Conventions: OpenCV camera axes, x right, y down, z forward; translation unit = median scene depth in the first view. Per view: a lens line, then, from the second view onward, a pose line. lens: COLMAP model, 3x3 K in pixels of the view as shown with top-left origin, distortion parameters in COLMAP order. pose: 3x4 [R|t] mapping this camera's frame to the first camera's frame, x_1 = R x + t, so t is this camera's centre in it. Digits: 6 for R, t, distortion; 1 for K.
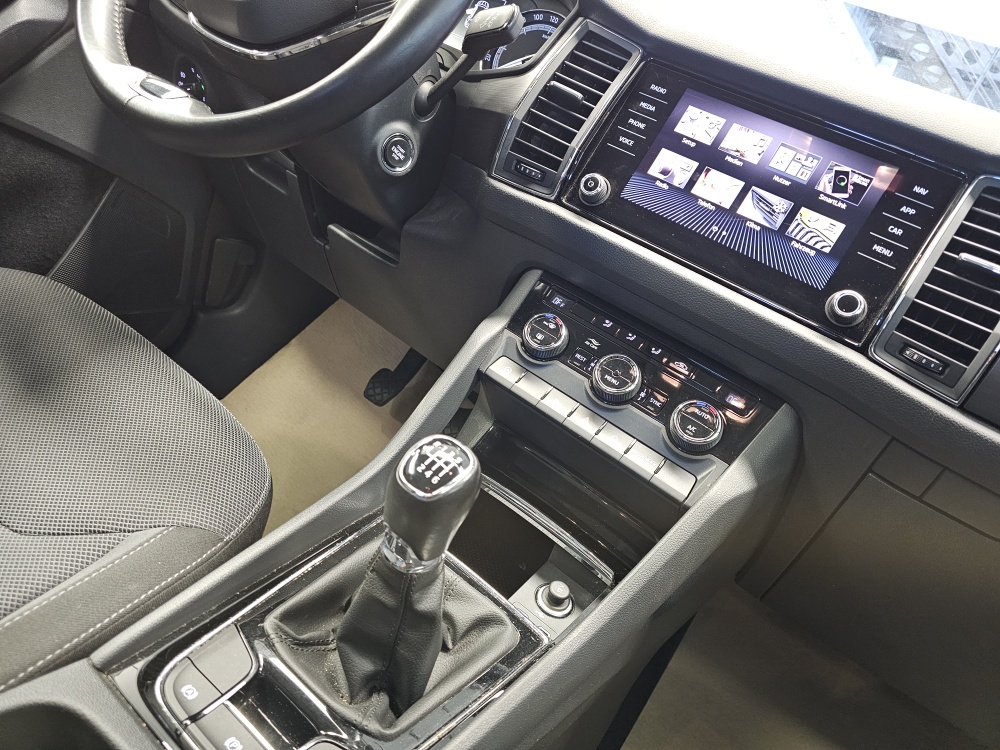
lens RADIAL K [[690.3, 0, 504.0], [0, 690.3, 373.3], [0, 0, 1]] dist [0.055902, -0.025061]
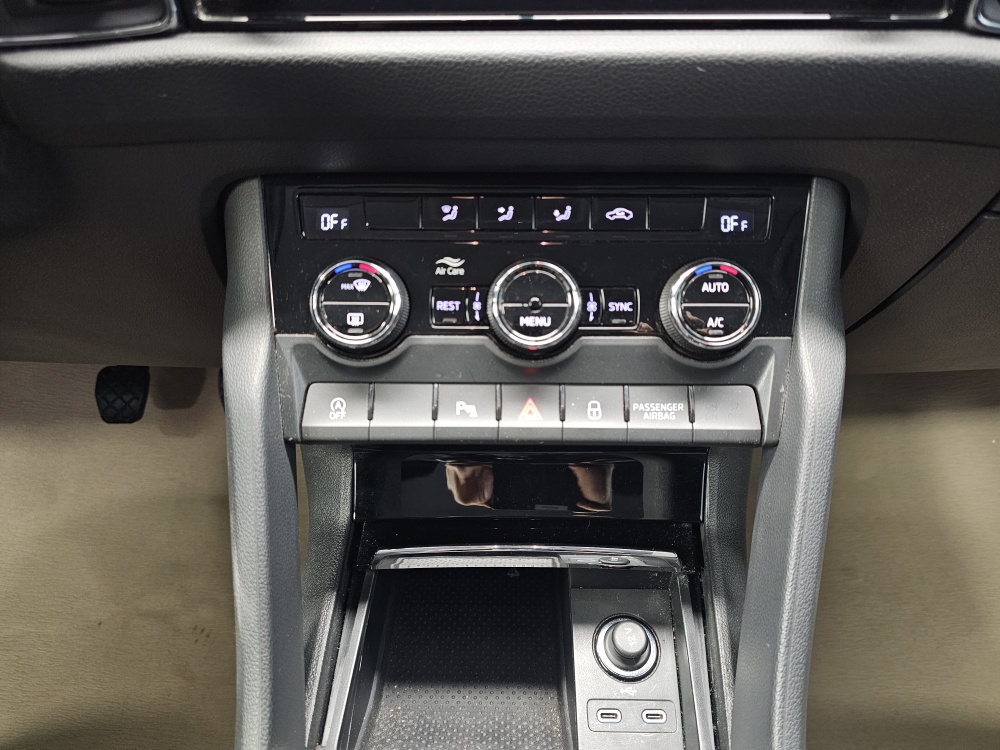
lens RADIAL K [[690.3, 0, 506.2], [0, 690.3, 369.7], [0, 0, 1]] dist [0.055902, -0.025061]
pose [[0.784298, -0.599446, 0.159813, 0.037645], [0.498291, 0.762144, 0.413331, -0.179255], [-0.369570, -0.244541, 0.896447, 0.541283]]
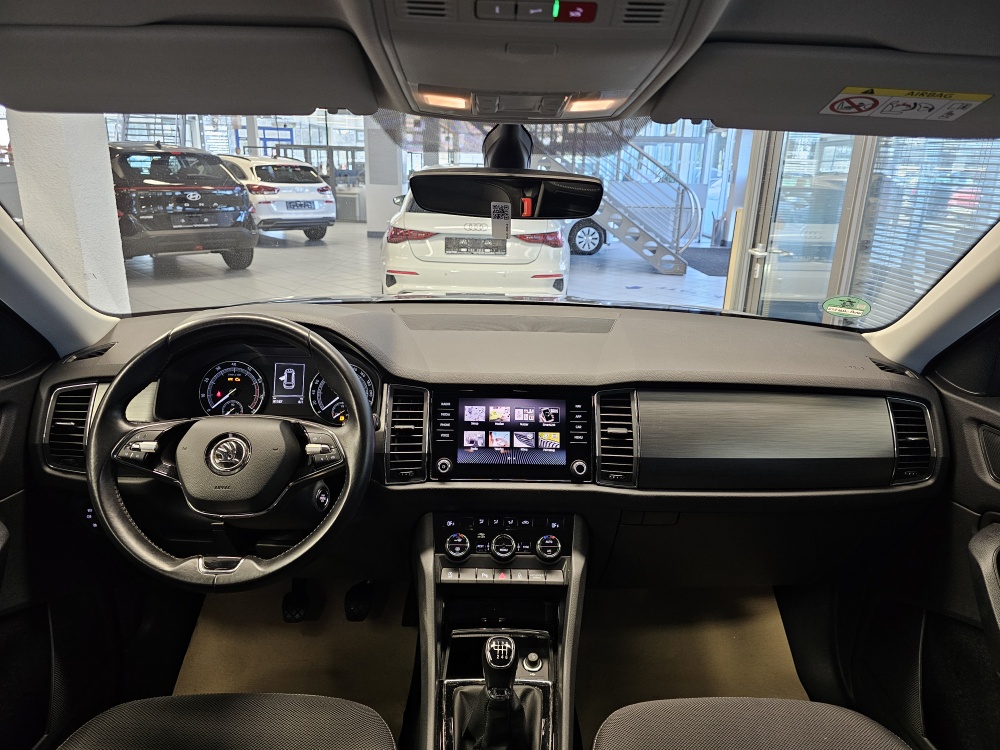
lens RADIAL K [[690.3, 0, 501.5], [0, 690.3, 375.3], [0, 0, 1]] dist [0.055902, -0.025061]
pose [[0.775993, -0.466718, 0.424275, -0.447106], [0.471717, 0.875966, 0.100831, -0.618719], [-0.418710, 0.121894, 0.899902, -0.820369]]
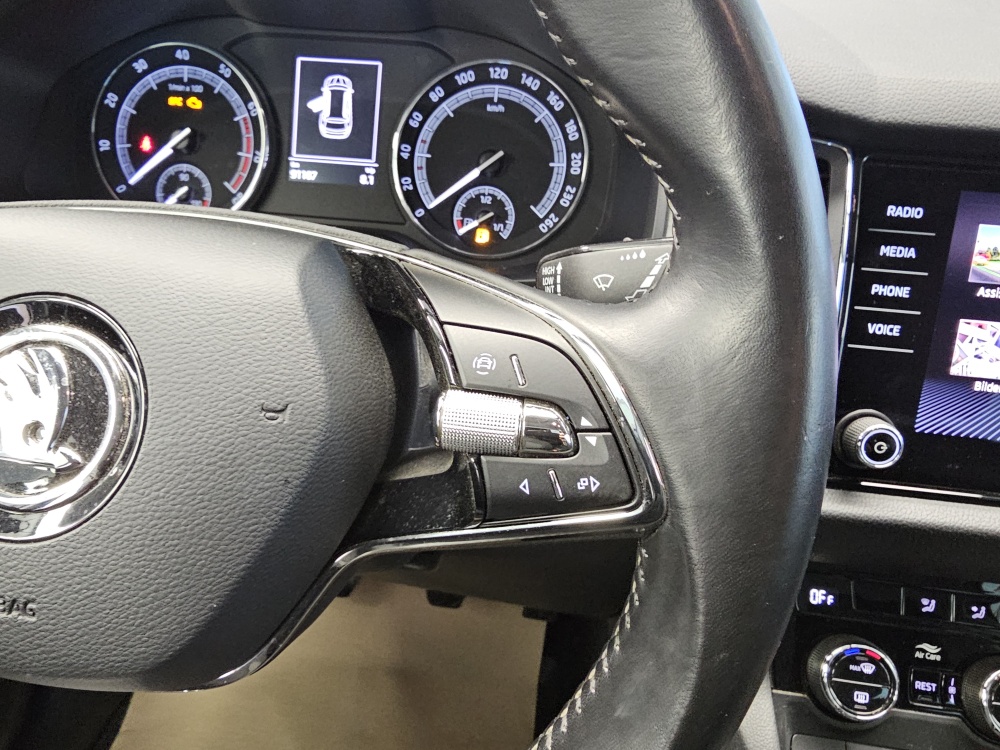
lens RADIAL K [[679.9, 0, 430.7], [0, 679.9, 371.9], [0, 0, 1]] dist [0.000071, 0.018860]
pose [[0.854298, -0.487552, 0.180187, -0.232083], [0.432538, 0.859062, 0.273720, -0.616667], [-0.288245, -0.155901, 0.944780, 0.630955]]
